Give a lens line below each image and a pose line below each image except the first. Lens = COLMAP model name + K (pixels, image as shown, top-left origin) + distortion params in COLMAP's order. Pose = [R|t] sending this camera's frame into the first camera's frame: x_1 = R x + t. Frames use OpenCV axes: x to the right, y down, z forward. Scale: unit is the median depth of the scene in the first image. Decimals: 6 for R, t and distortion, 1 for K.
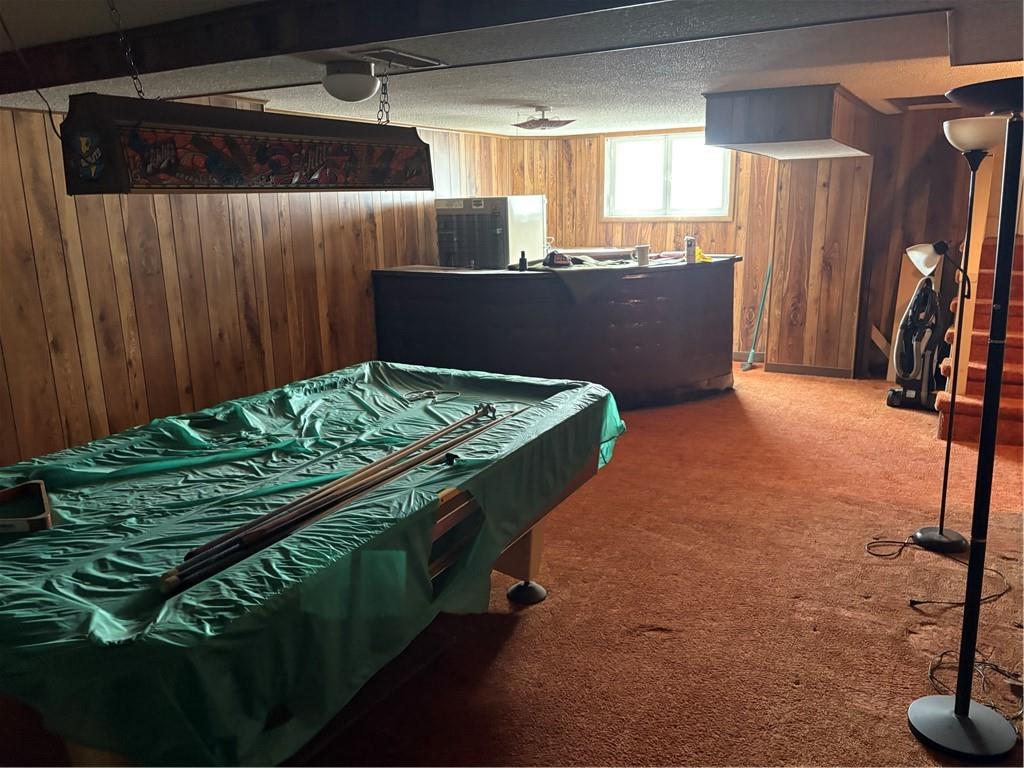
lens RADIAL K [[773.1, 0, 516.2], [0, 773.1, 386.7], [0, 0, 1]] dist [0.053033, -0.056147]
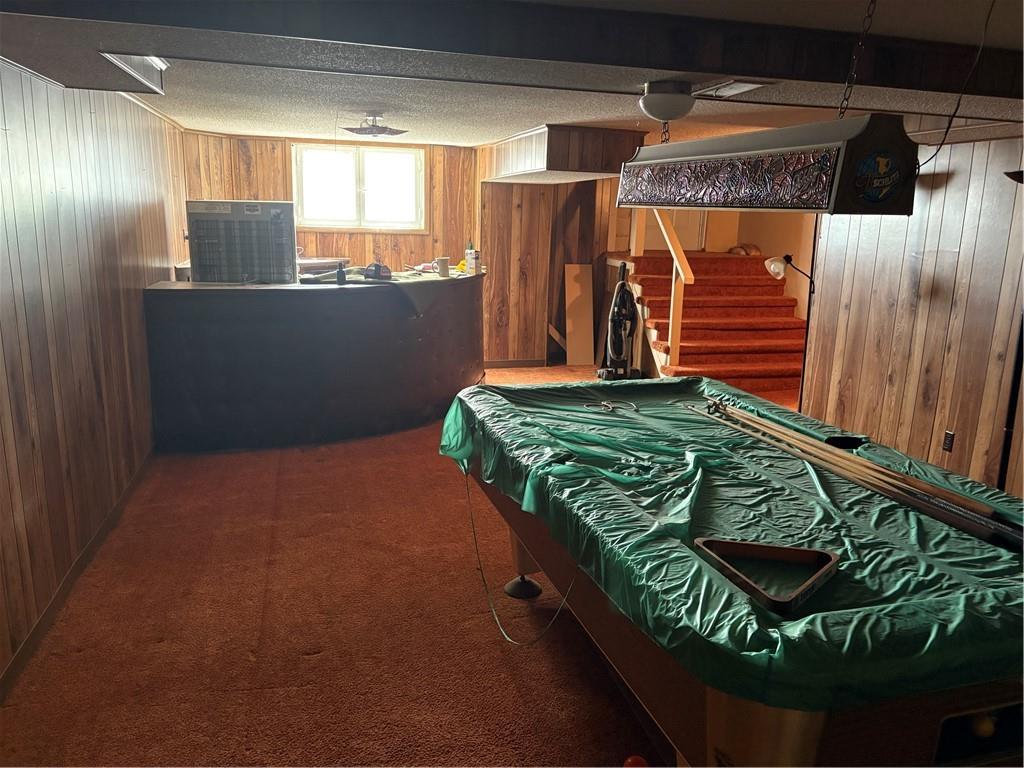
lens RADIAL K [[773.1, 0, 515.1], [0, 773.1, 384.2], [0, 0, 1]] dist [0.053033, -0.056147]
pose [[0.703966, -0.117468, 0.700452, -0.450650], [0.126967, 0.991155, 0.038615, -0.036139], [-0.698793, 0.061751, 0.712654, 0.176503]]
